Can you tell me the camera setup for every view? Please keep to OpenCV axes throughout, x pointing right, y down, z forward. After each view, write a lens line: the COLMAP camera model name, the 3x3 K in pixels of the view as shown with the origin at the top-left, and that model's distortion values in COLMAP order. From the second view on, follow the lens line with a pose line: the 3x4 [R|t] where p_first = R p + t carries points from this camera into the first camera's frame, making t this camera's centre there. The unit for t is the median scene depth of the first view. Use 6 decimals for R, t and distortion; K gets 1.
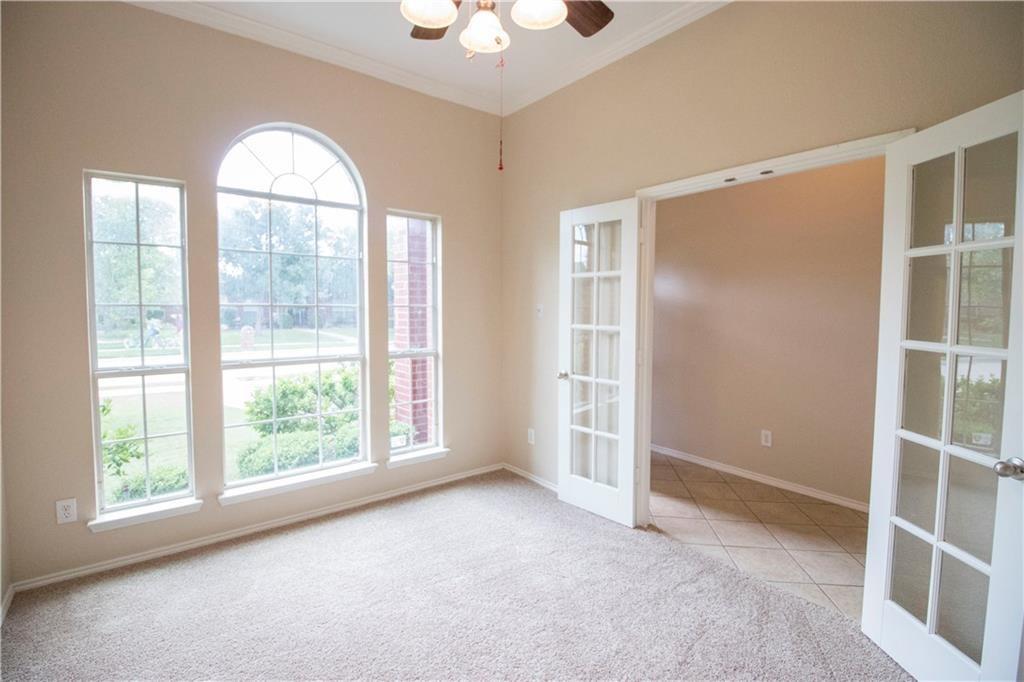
lens RADIAL K [[469.1, 0, 505.4], [0, 469.1, 339.4], [0, 0, 1]] dist [-0.008830, -0.005752]
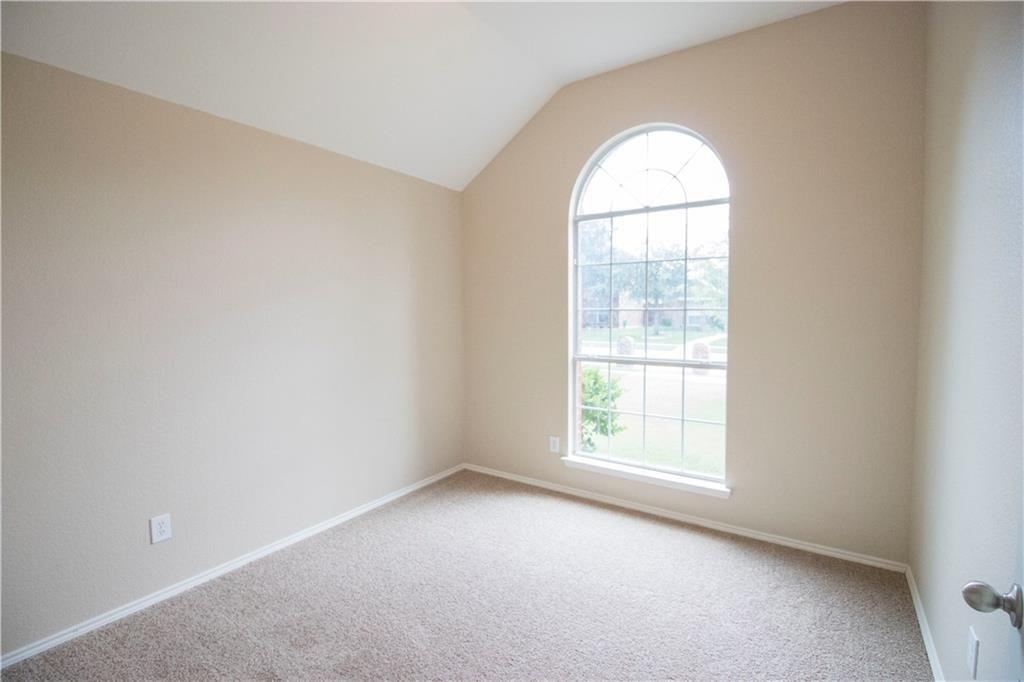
lens RADIAL K [[469.1, 0, 503.4], [0, 469.1, 336.3], [0, 0, 1]] dist [-0.008830, -0.005752]
pose [[0.307471, 0.049920, -0.950247, 0.436316], [-0.063305, 0.997484, 0.031918, -0.022740], [0.949449, 0.050341, 0.309858, 0.337048]]
